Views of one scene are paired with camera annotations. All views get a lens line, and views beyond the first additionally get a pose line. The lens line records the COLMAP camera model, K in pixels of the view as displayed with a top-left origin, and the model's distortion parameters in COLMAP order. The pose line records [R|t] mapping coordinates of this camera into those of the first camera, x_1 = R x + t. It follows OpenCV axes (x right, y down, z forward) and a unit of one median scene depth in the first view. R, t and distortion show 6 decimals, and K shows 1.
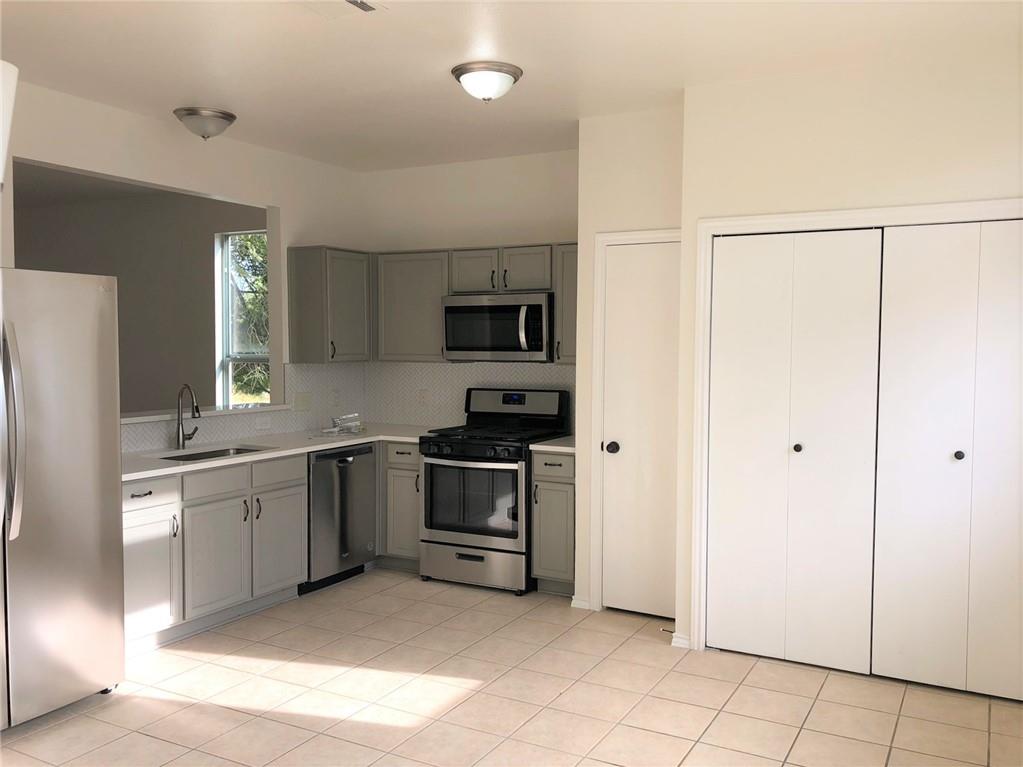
lens RADIAL K [[851.9, 0, 511.3], [0, 851.9, 384.2], [0, 0, 1]] dist [0.041172, -0.032572]
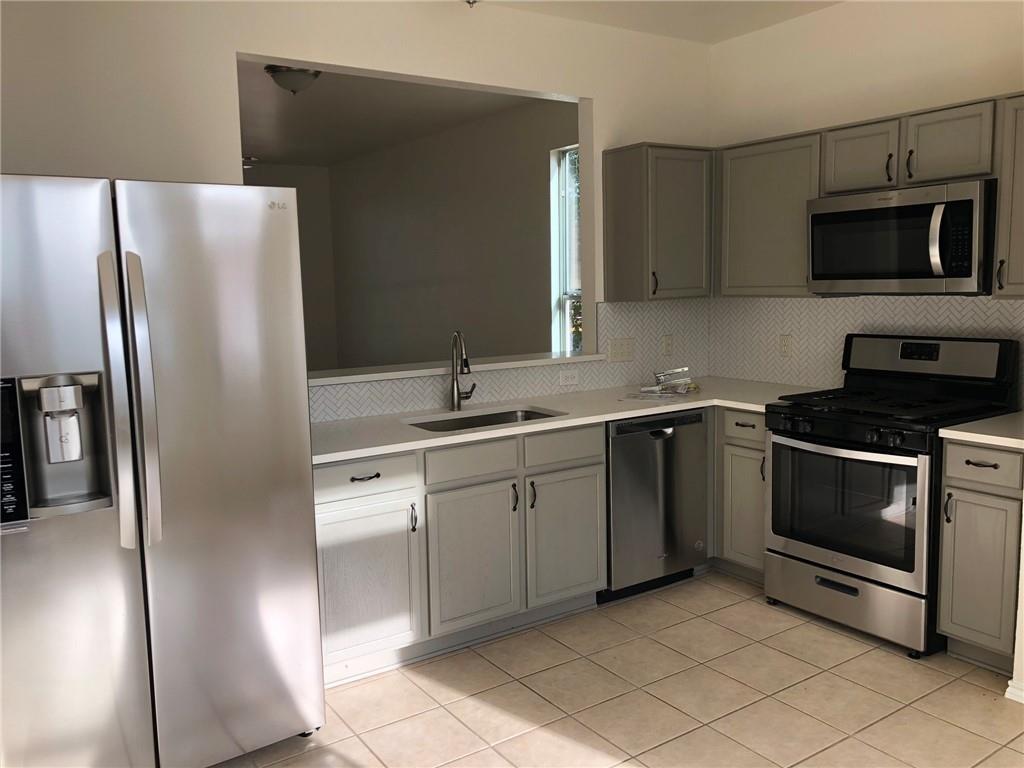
lens RADIAL K [[852.8, 0, 515.4], [0, 852.8, 388.3], [0, 0, 1]] dist [0.041172, -0.032572]
pose [[0.894323, 0.033130, -0.446195, 0.022280], [0.003569, 0.996695, 0.081158, -0.009912], [0.447409, -0.074174, 0.891248, 0.286247]]
